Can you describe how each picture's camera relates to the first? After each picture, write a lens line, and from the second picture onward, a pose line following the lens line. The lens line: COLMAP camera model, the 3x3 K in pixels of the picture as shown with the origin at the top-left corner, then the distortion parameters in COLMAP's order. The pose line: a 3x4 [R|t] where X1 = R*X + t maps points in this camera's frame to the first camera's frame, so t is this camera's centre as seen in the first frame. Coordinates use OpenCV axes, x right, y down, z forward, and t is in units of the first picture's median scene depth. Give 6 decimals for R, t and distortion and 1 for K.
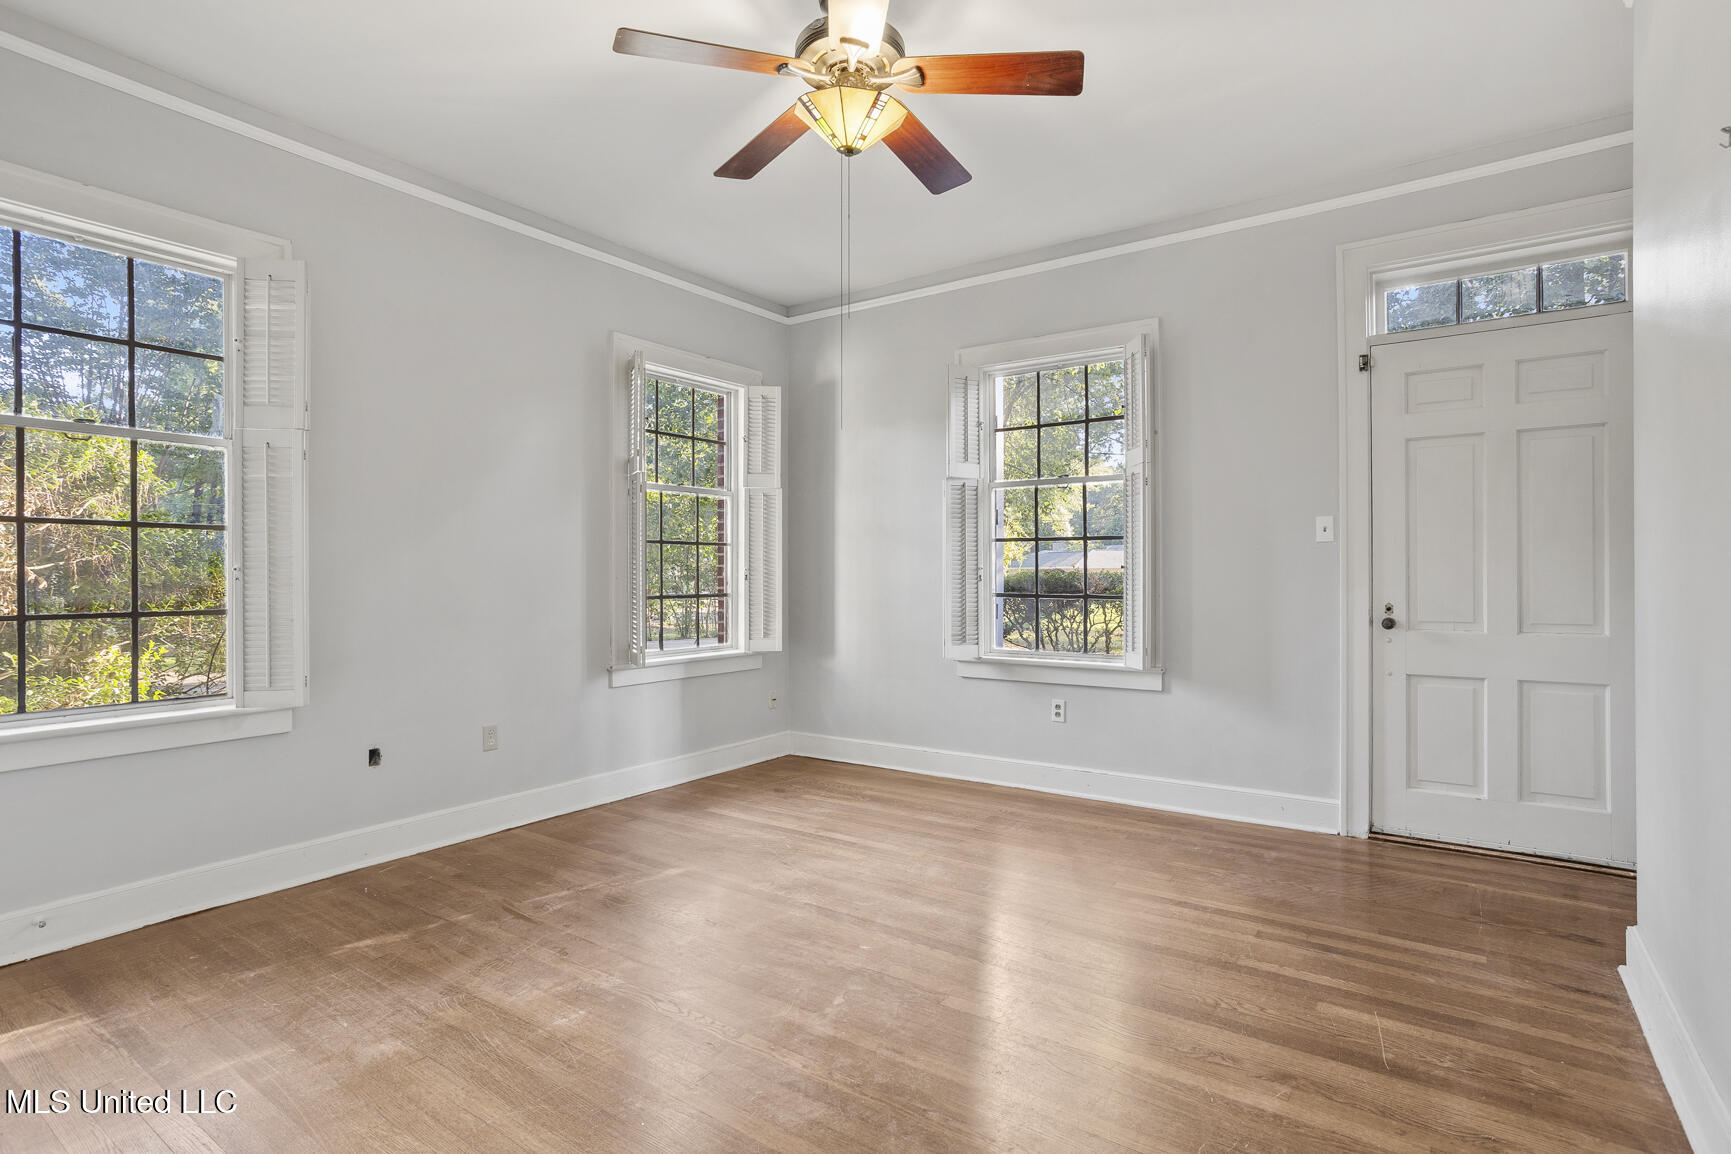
lens RADIAL K [[855.7, 0, 881.6], [0, 855.7, 577.9], [0, 0, 1]] dist [-0.018884, 0.006368]
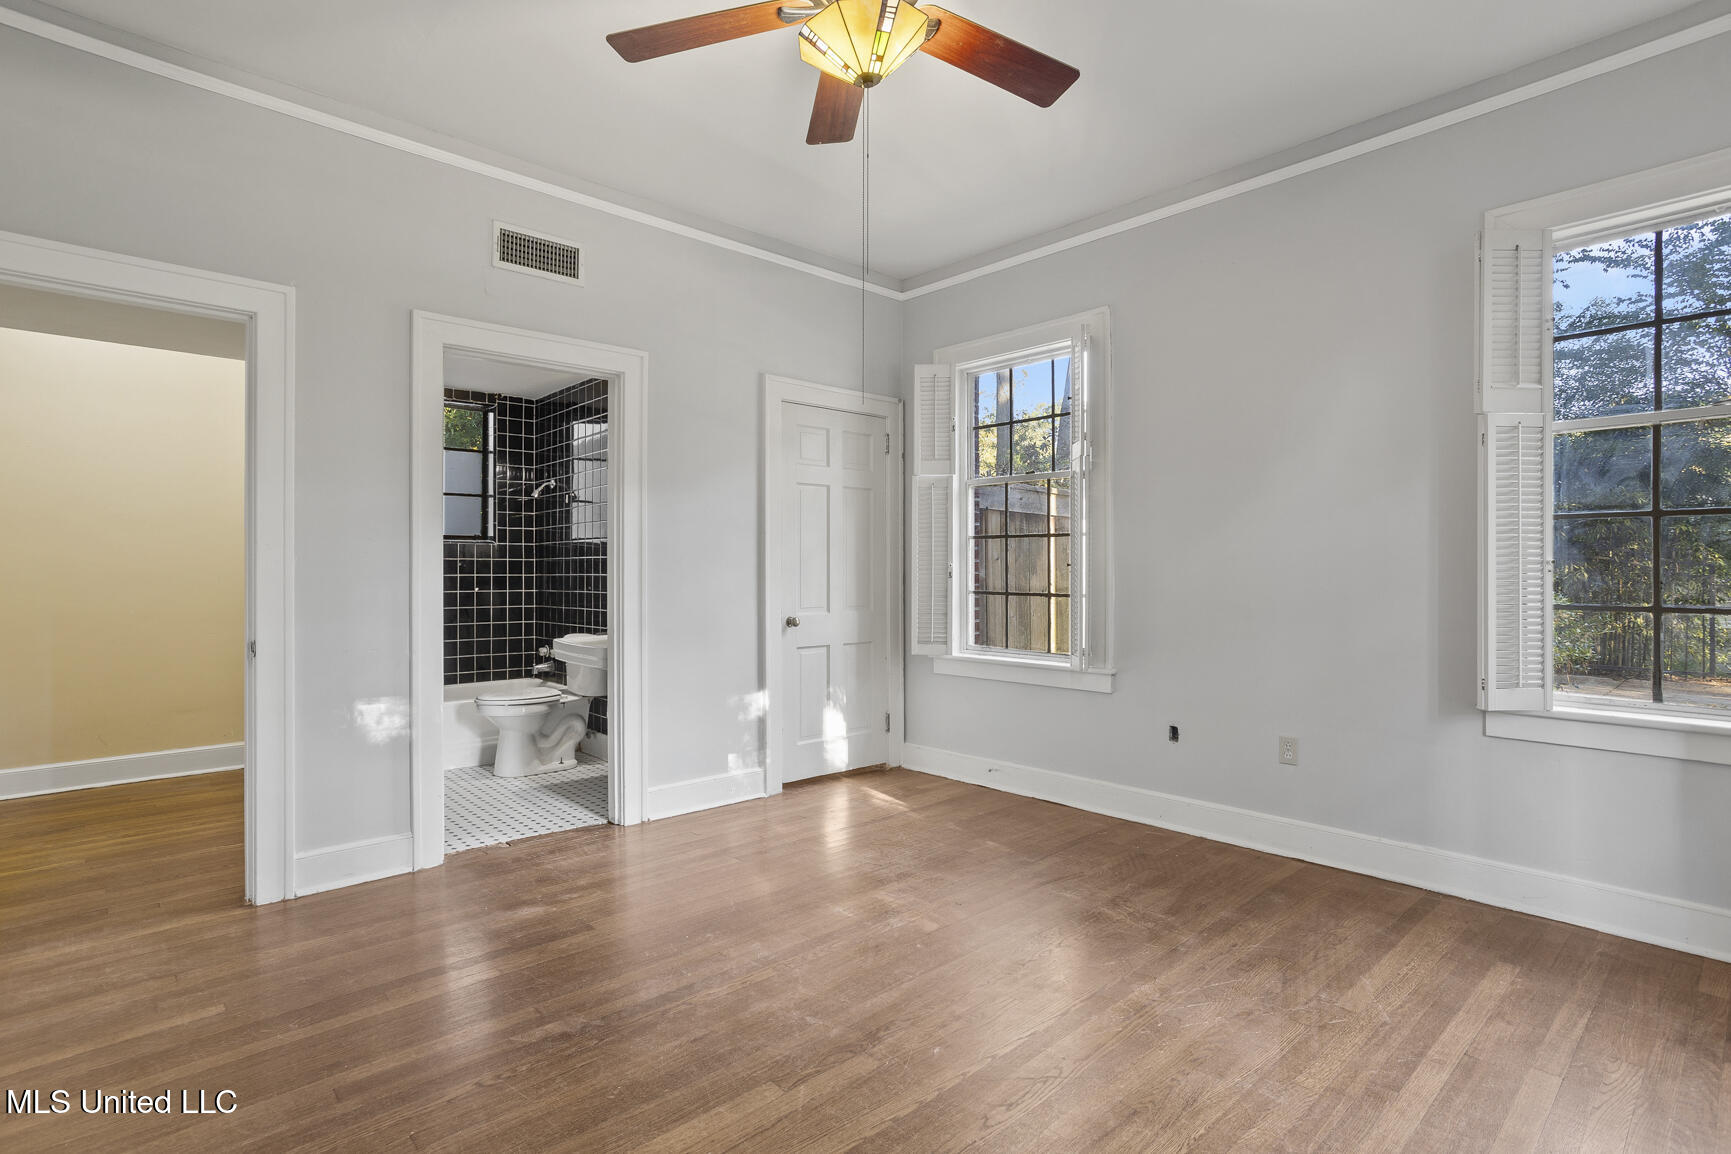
lens RADIAL K [[855.7, 0, 862.6], [0, 855.7, 567.8], [0, 0, 1]] dist [-0.018884, 0.006368]
pose [[-0.217284, 0.002485, -0.976105, 0.589569], [-0.004434, 0.999984, 0.003533, -0.007969], [0.976098, 0.005096, -0.217270, 0.859832]]
